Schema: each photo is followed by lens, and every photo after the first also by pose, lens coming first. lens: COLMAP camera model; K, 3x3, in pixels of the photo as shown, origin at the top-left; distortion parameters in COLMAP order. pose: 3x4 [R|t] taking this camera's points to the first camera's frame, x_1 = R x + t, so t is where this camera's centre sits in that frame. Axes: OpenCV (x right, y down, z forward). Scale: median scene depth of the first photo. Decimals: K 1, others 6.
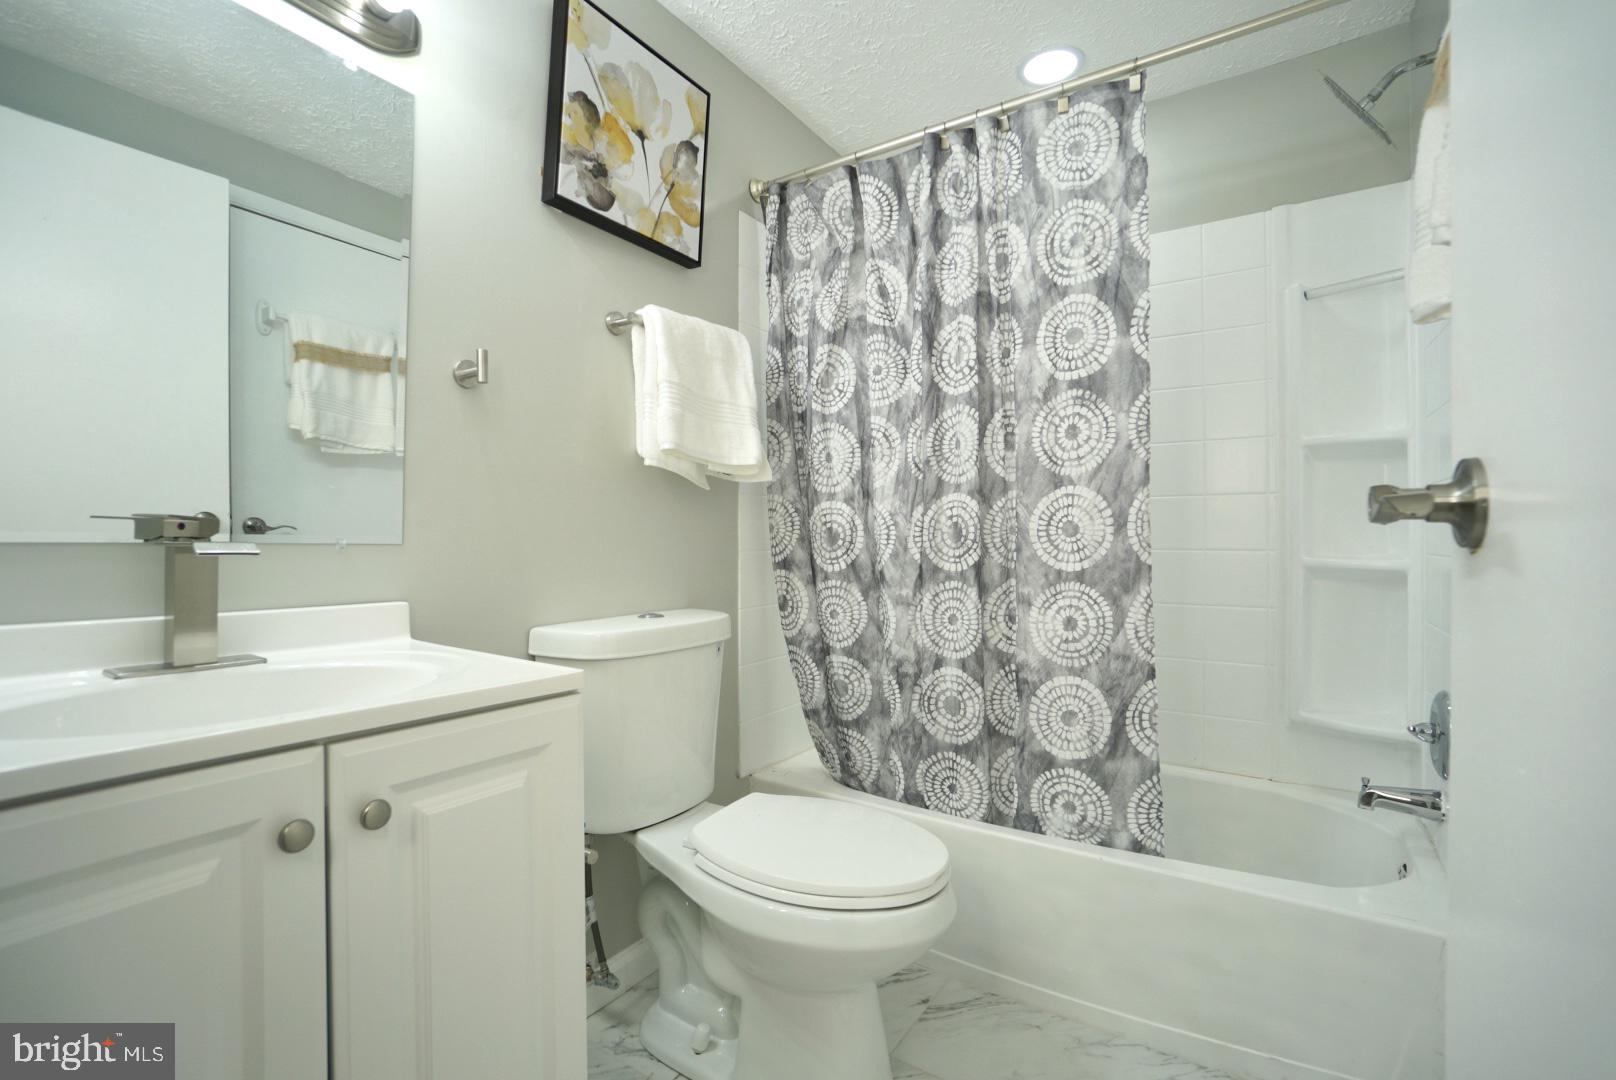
lens RADIAL K [[727.9, 0, 787.3], [0, 727.9, 535.4], [0, 0, 1]] dist [-0.066199, 0.025373]
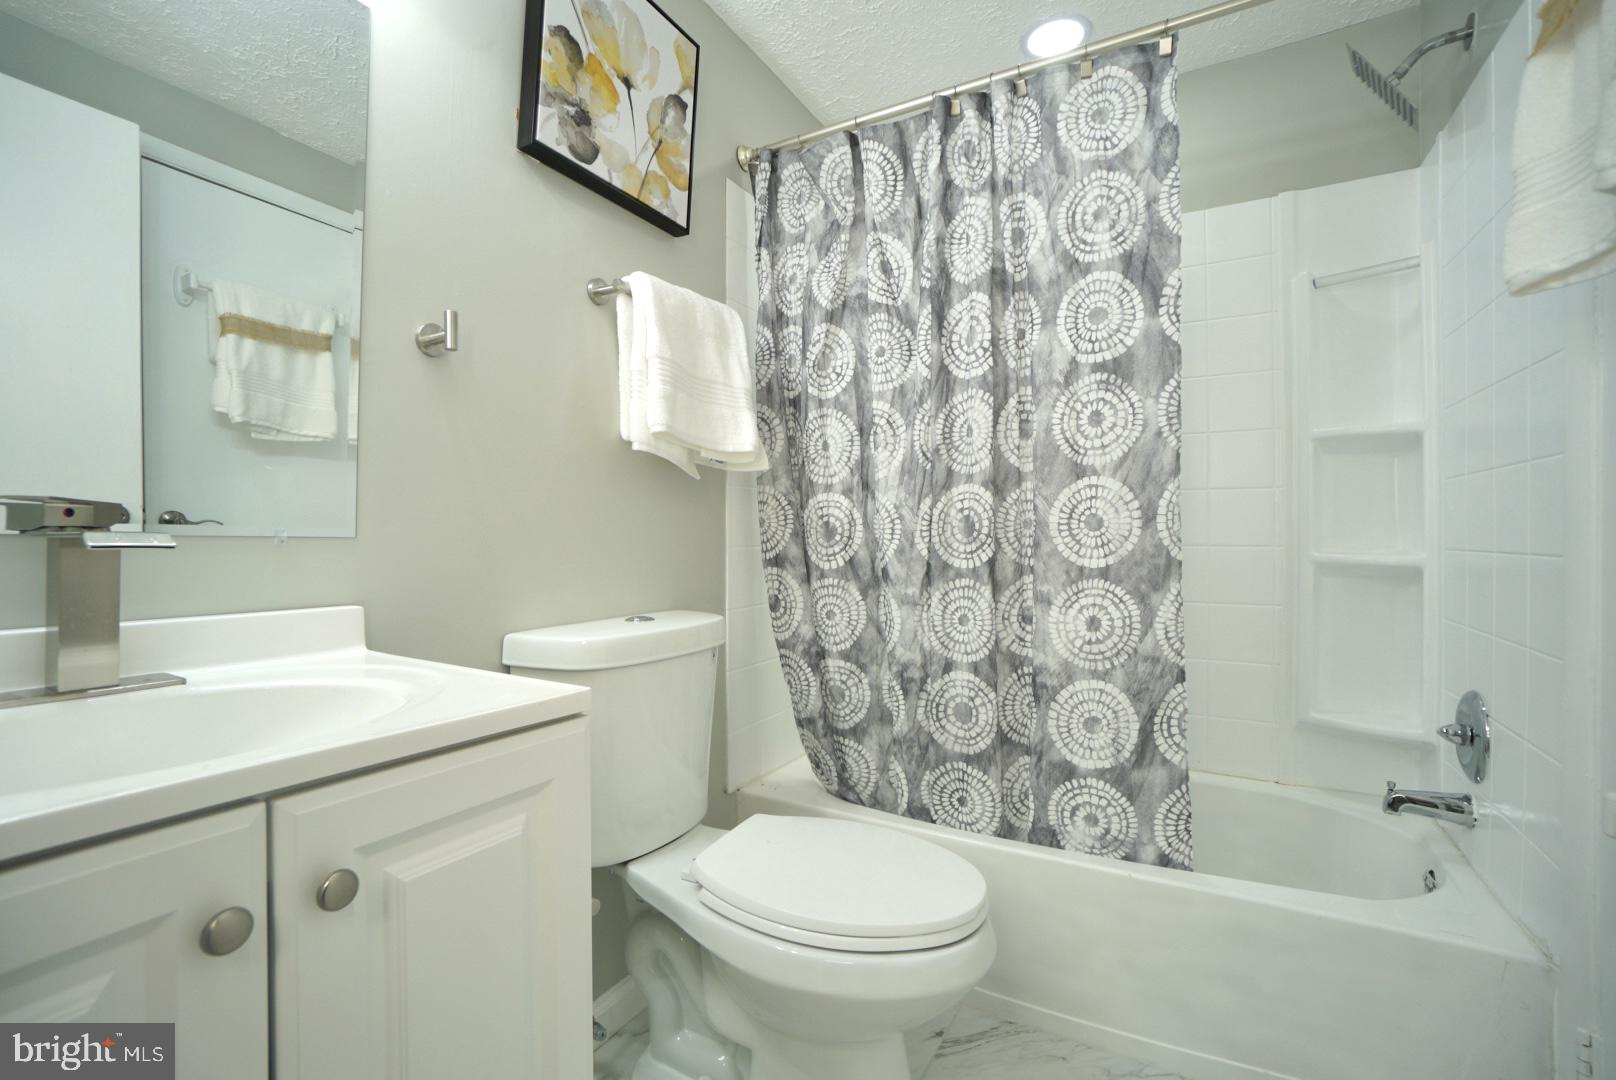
lens RADIAL K [[727.9, 0, 787.3], [0, 727.9, 535.4], [0, 0, 1]] dist [-0.066199, 0.025373]
pose [[0.997492, 0.000240, 0.070779, -0.066302], [-0.000368, 0.999998, 0.001793, 0.006013], [-0.070778, -0.001814, 0.997490, 0.092890]]
